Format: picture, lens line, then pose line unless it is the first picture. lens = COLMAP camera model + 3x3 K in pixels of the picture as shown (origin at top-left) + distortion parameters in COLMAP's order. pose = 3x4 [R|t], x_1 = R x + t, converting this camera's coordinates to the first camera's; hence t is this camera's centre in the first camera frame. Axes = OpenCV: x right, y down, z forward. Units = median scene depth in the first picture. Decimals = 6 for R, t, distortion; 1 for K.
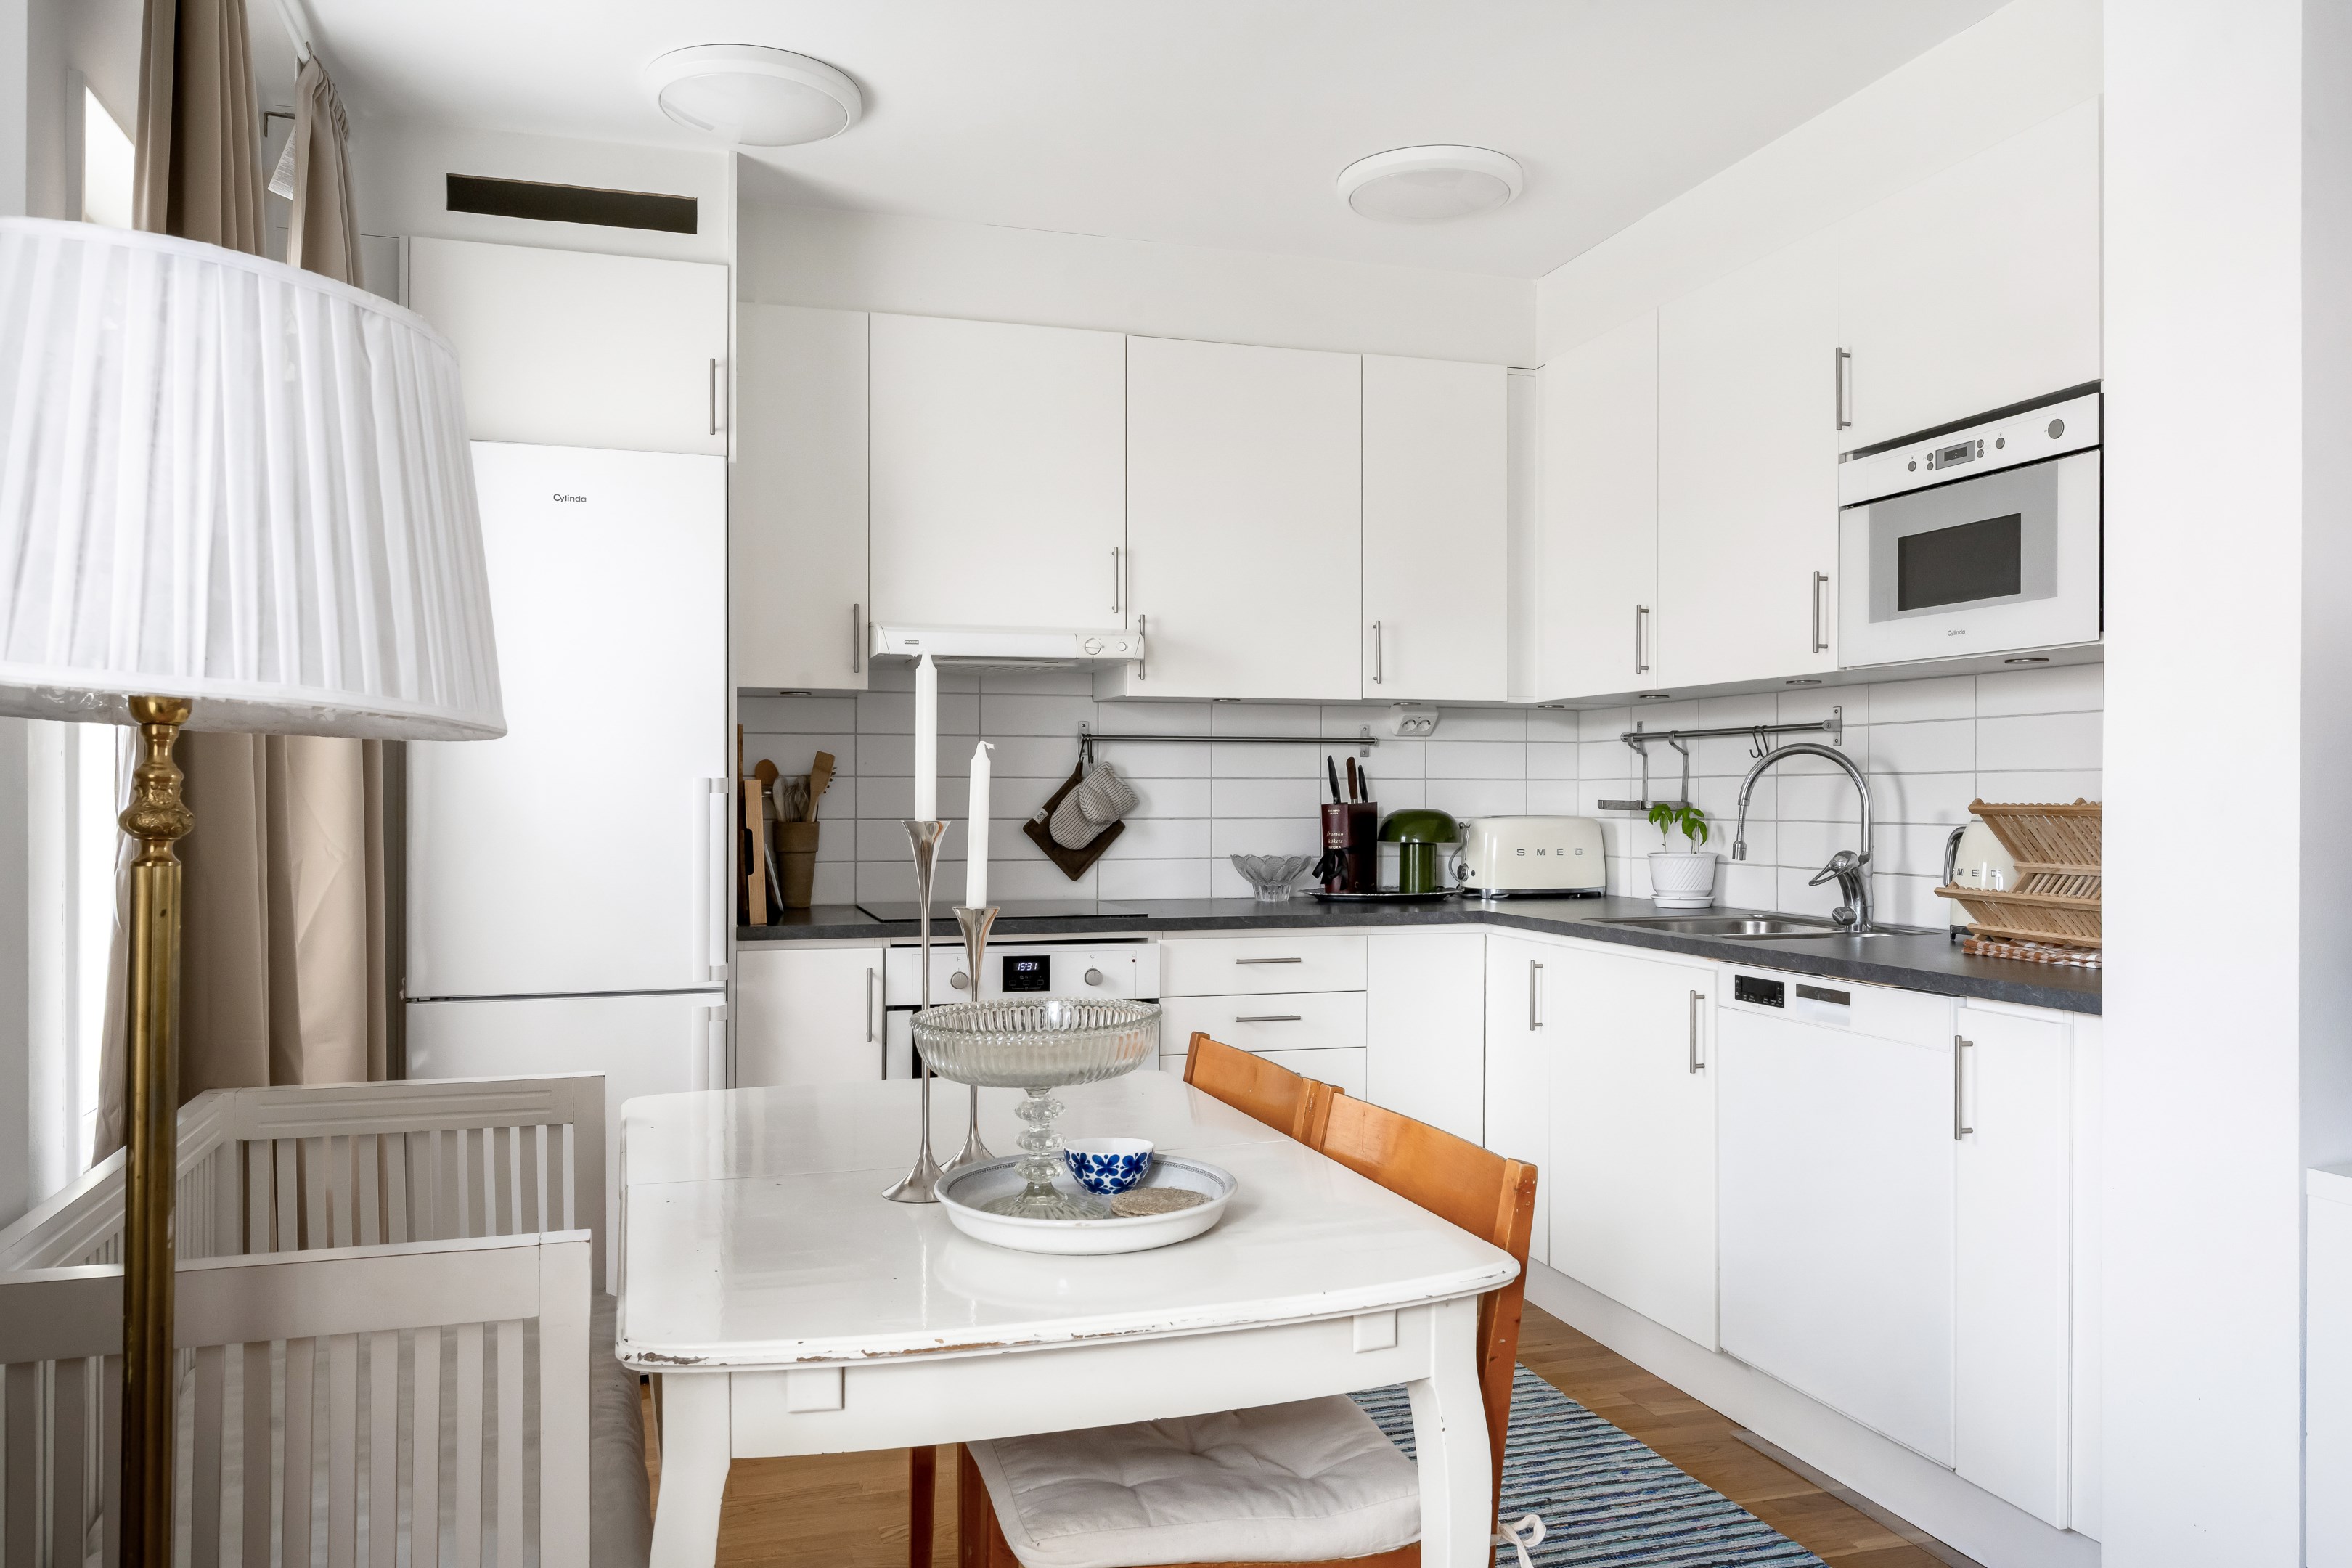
lens RADIAL K [[1647.2, 0, 1222.0], [0, 1647.2, 801.8], [0, 0, 1]] dist [0.018035, -0.009371]
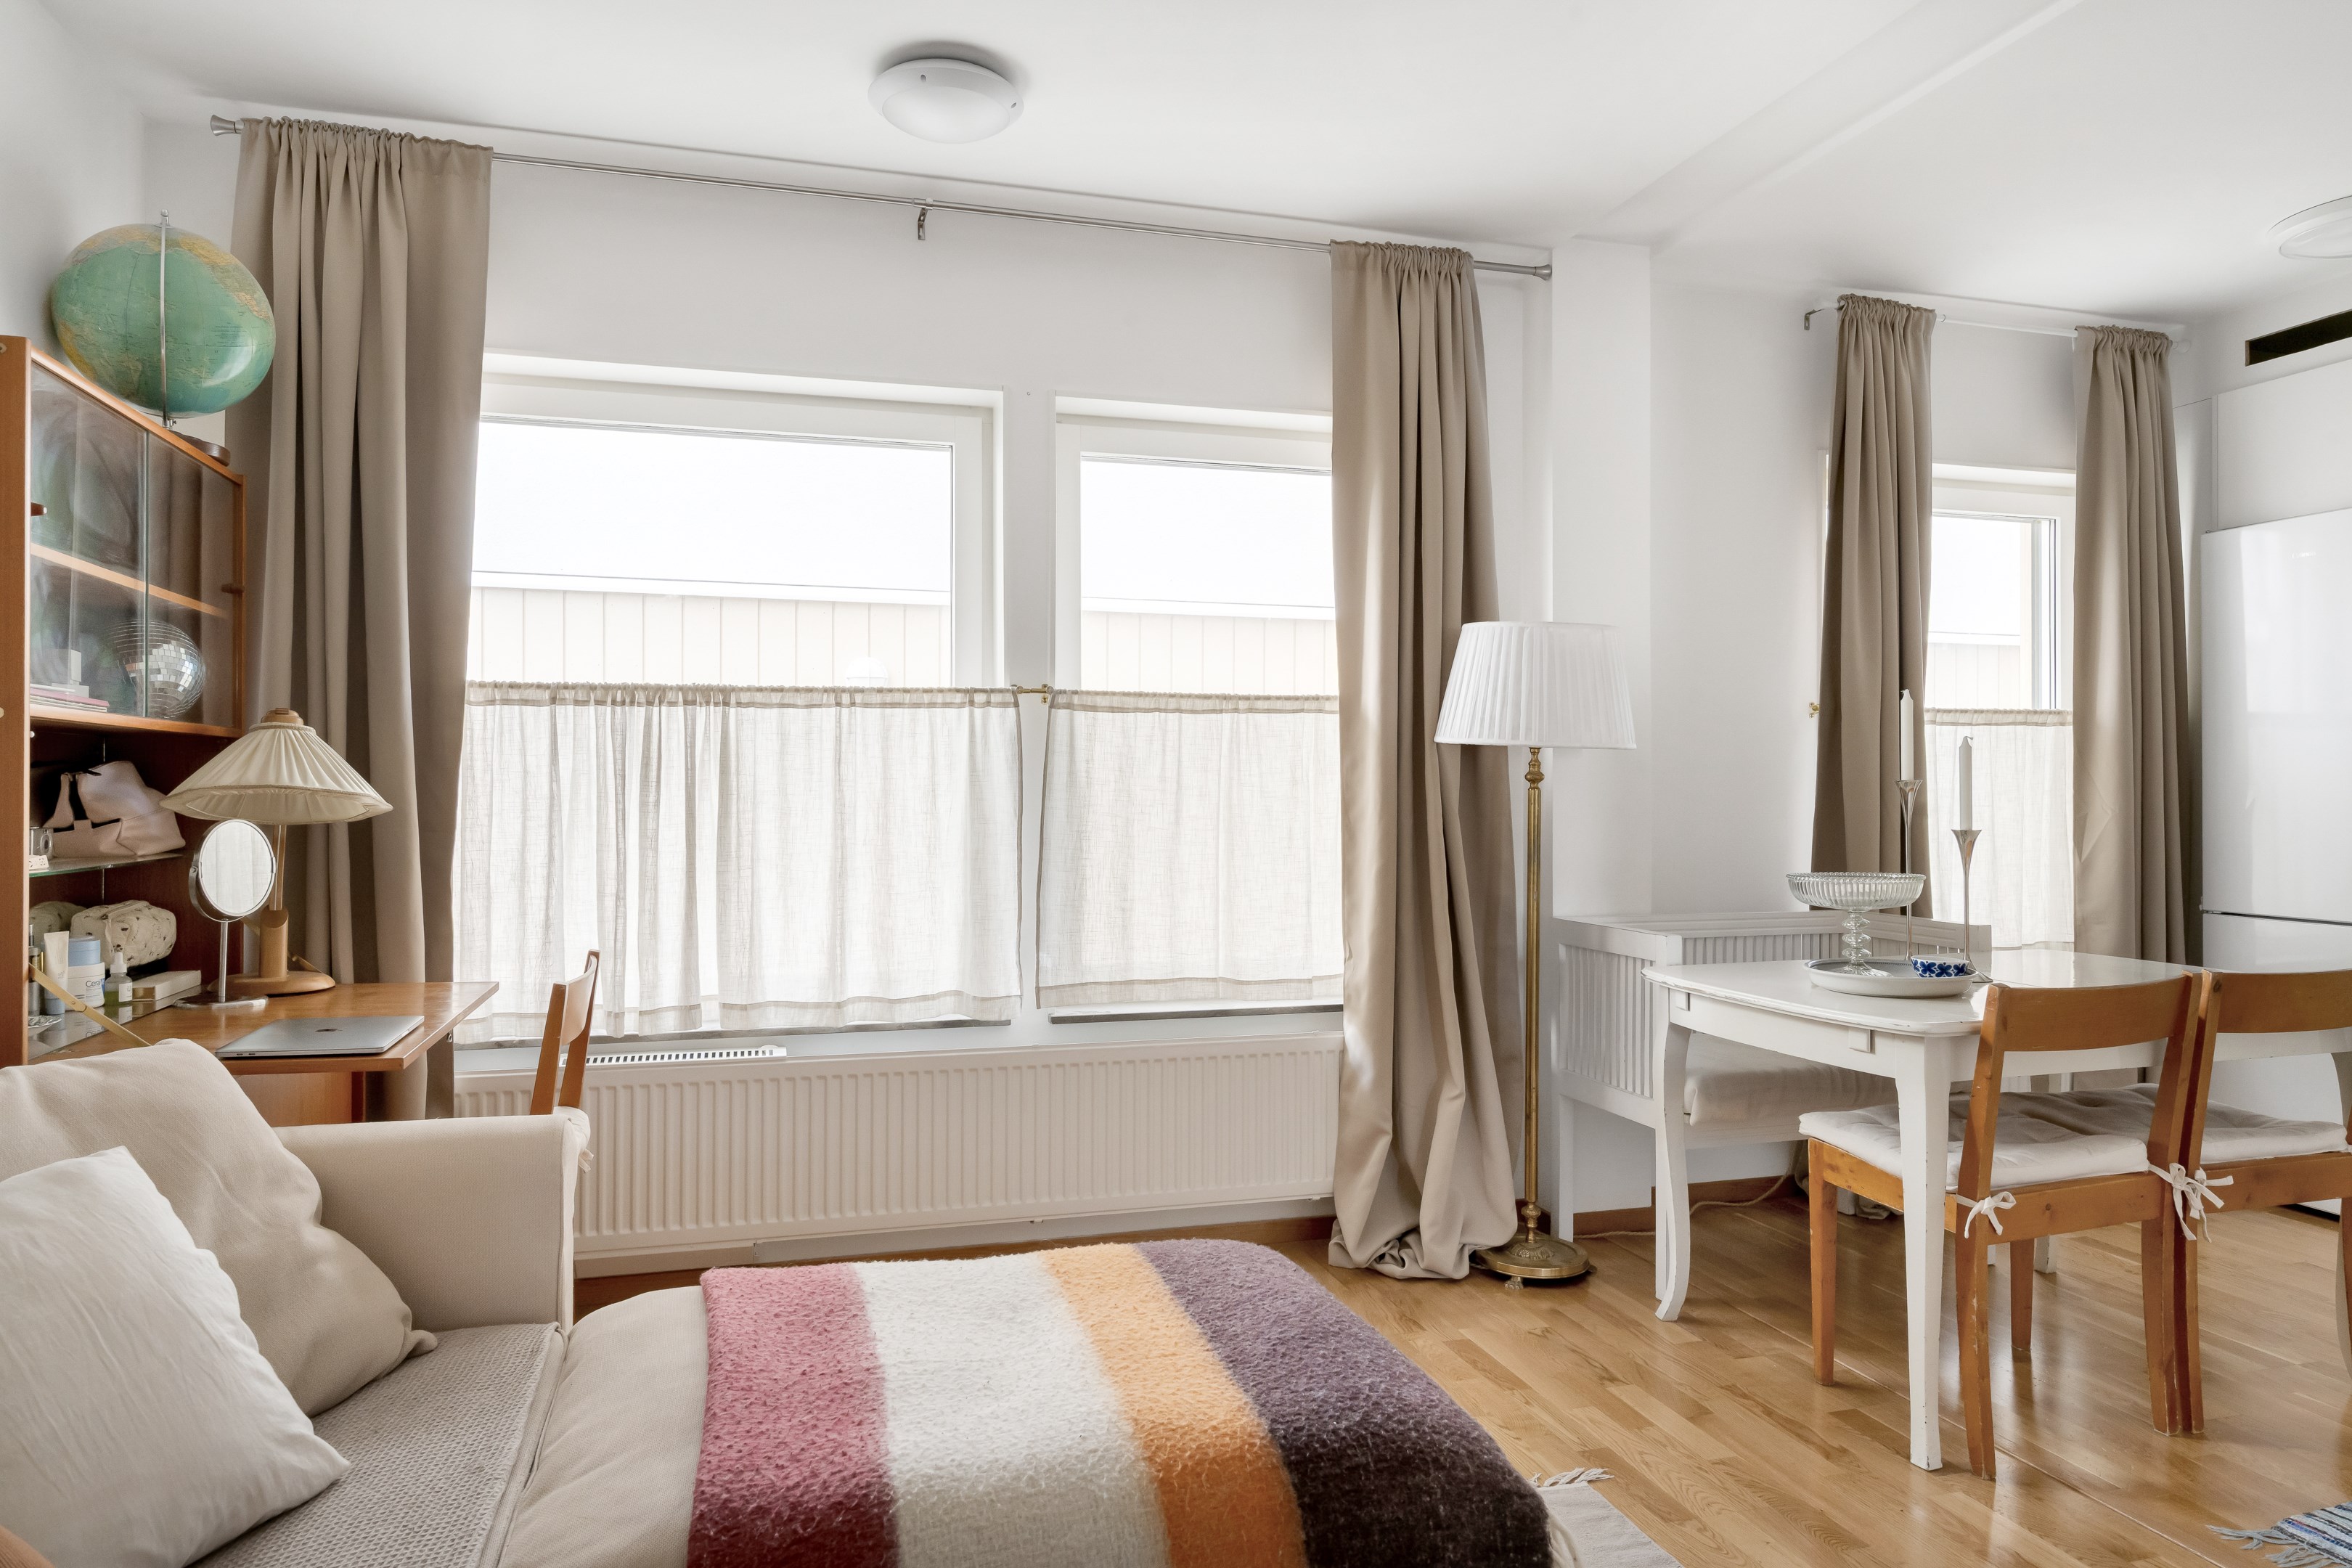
lens RADIAL K [[1419.0, 0, 1192.6], [0, 1419.0, 770.7], [0, 0, 1]] dist [-0.003869, -0.003758]
pose [[-0.020845, -0.018081, -0.999619, 0.732213], [-0.004754, 0.999827, -0.017986, 0.018019], [0.999771, 0.004378, -0.020927, 0.110190]]
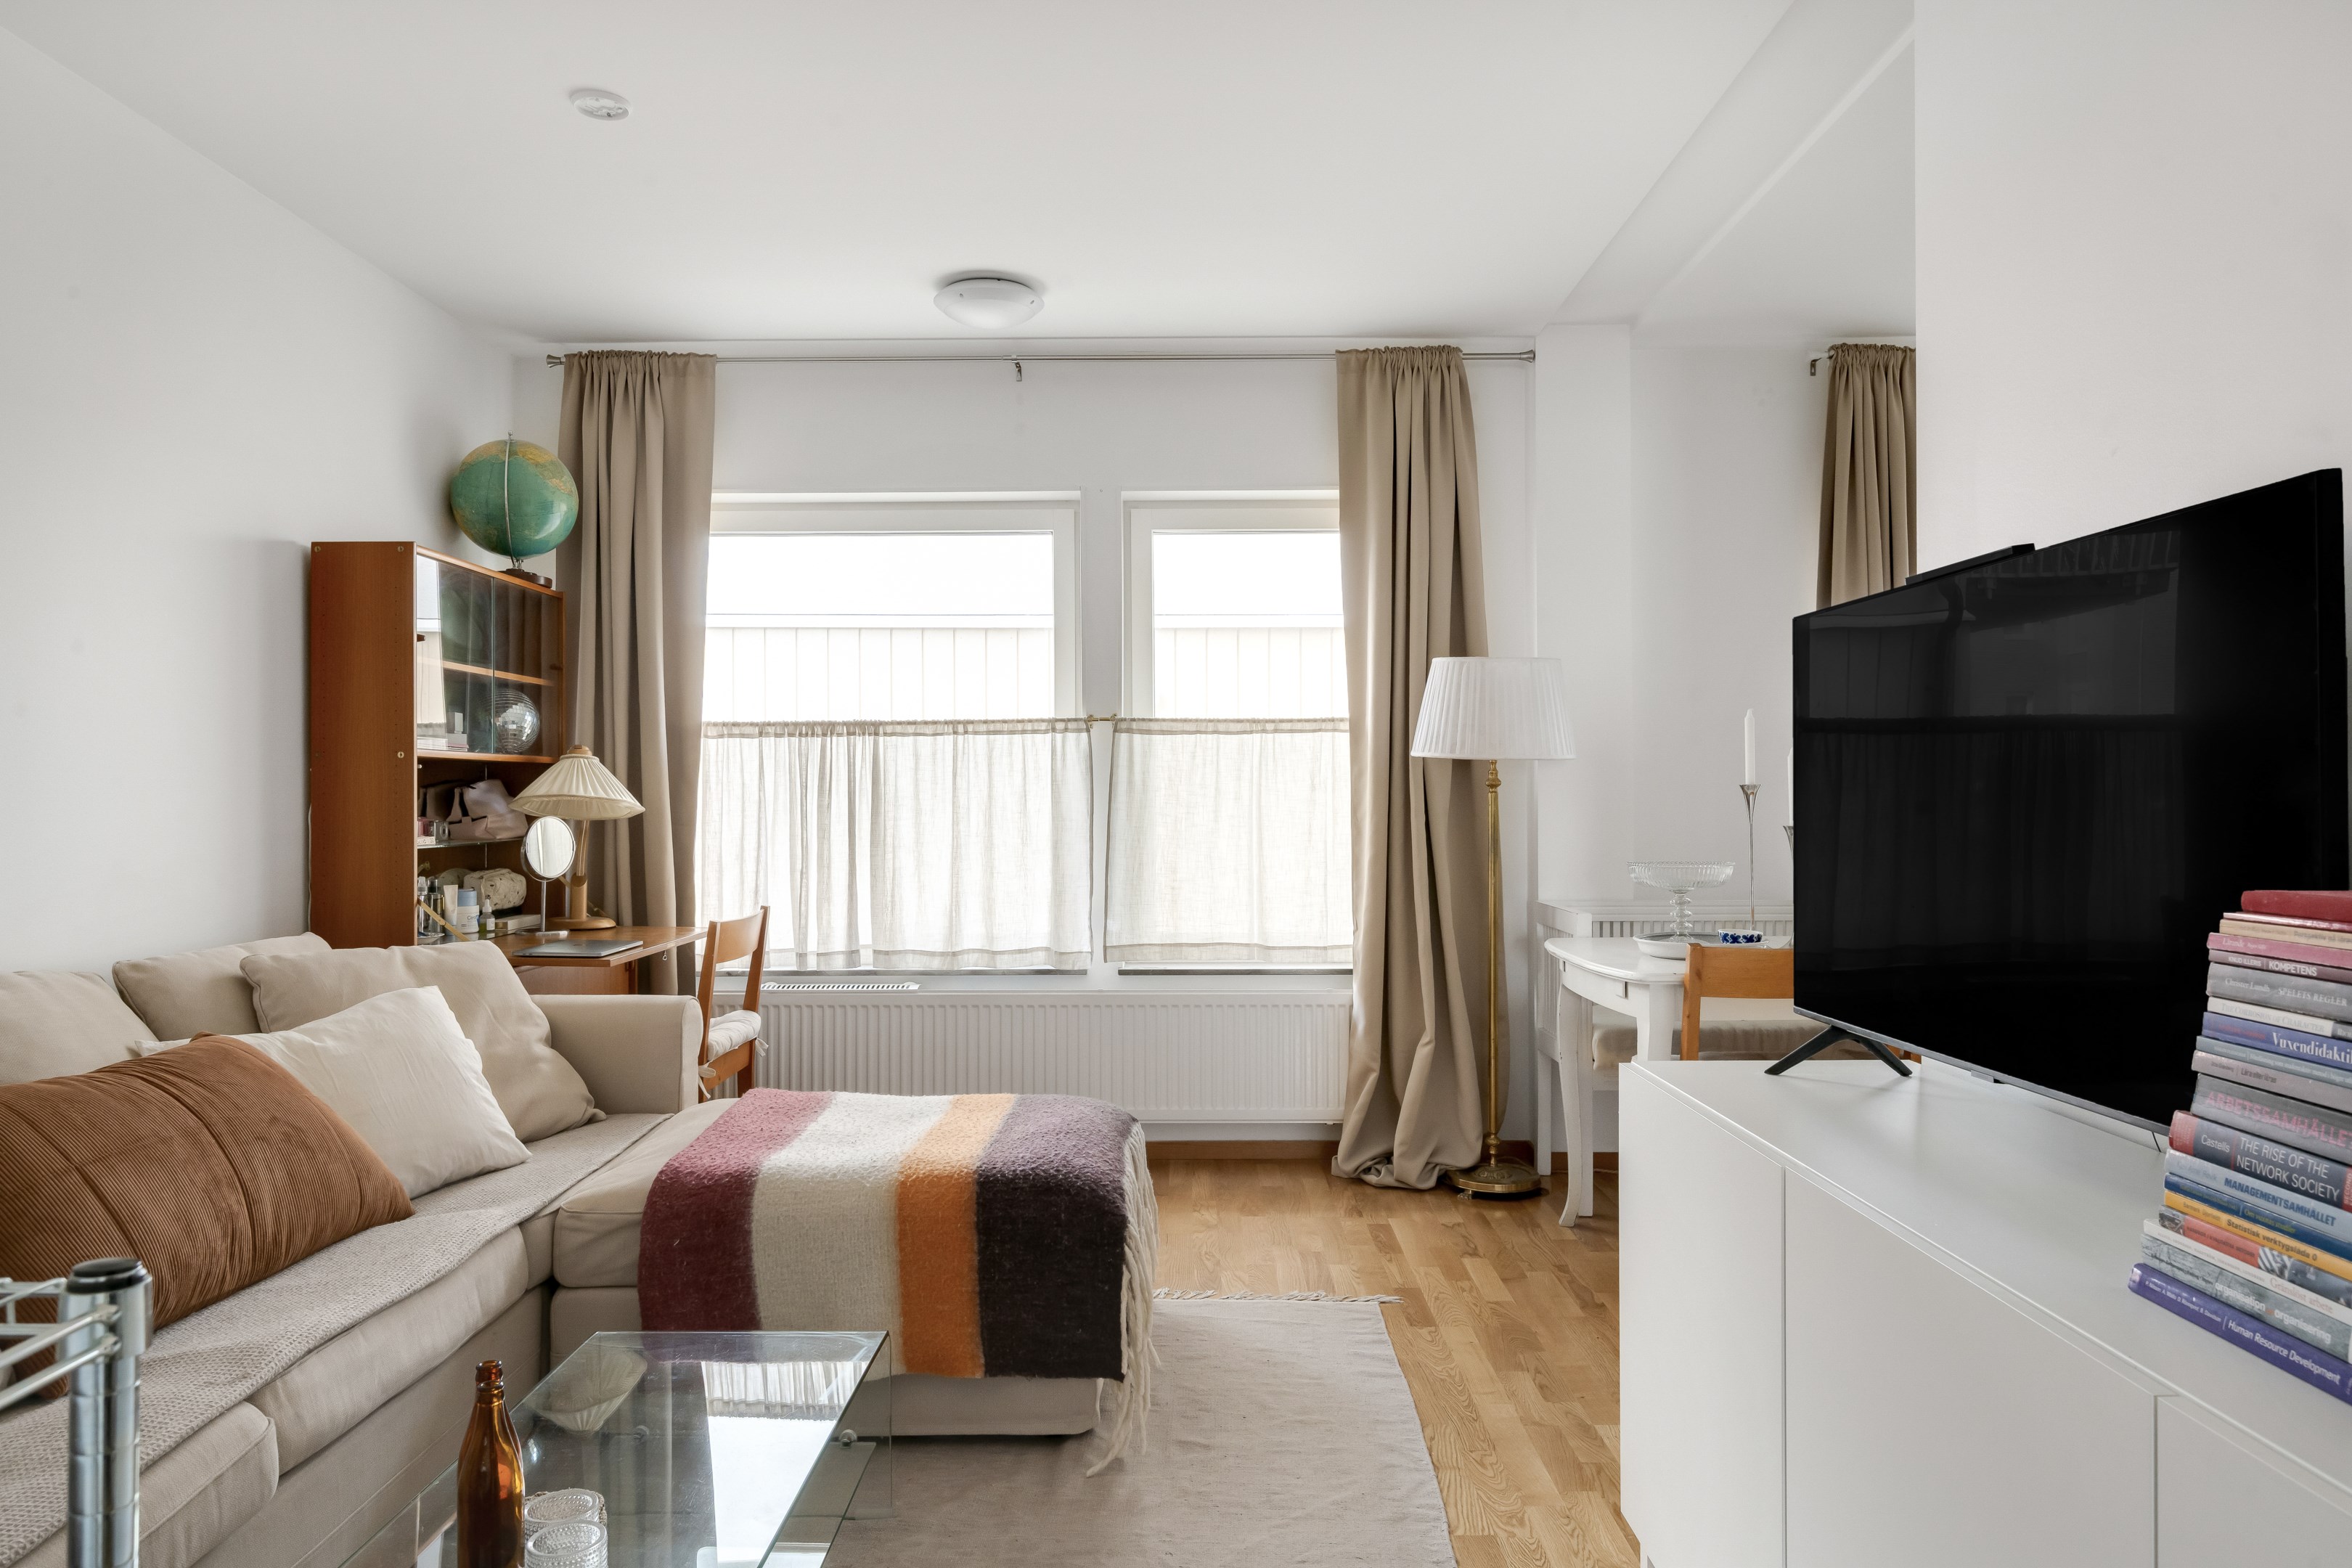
lens RADIAL K [[1419.0, 0, 1169.6], [0, 1419.0, 770.3], [0, 0, 1]] dist [-0.003869, -0.003758]
pose [[-0.289363, -0.019465, -0.957021, 0.960855], [-0.001363, 0.999801, -0.019922, 0.017152], [0.957218, -0.004460, -0.289332, 0.406284]]
